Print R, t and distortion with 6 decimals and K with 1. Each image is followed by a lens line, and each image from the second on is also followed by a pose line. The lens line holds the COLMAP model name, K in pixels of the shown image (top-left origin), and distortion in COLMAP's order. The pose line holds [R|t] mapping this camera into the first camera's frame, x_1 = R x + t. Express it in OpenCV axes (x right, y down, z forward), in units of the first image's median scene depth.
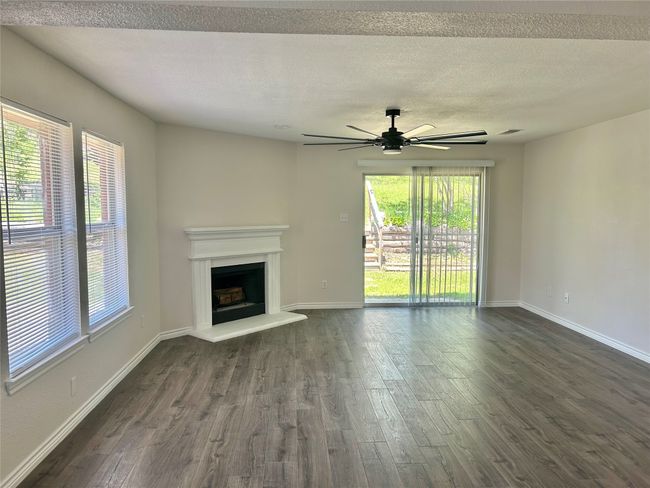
lens RADIAL K [[491.7, 0, 324.7], [0, 491.7, 244.7], [0, 0, 1]] dist [0.000754, 0.000030]
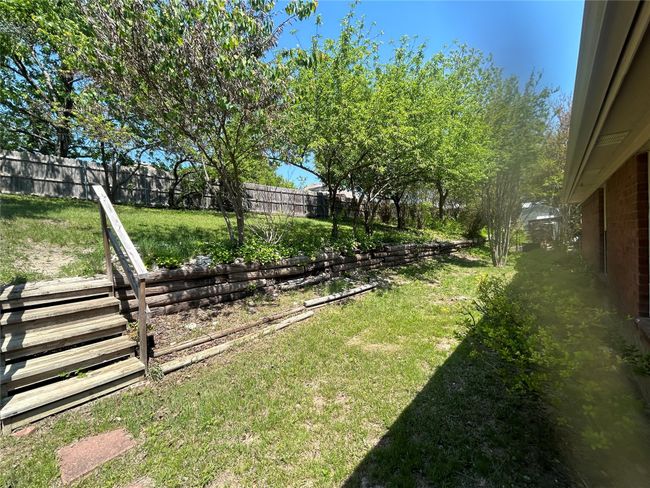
lens RADIAL K [[264.6, 0, 324.7], [0, 264.6, 244.6], [0, 0, 1]] dist [-0.000908, -0.000159]
pose [[0.707527, -0.044614, 0.705277, 0.057135], [0.057771, 0.998316, 0.005195, -0.057661], [-0.704321, 0.037069, 0.708913, 0.642318]]
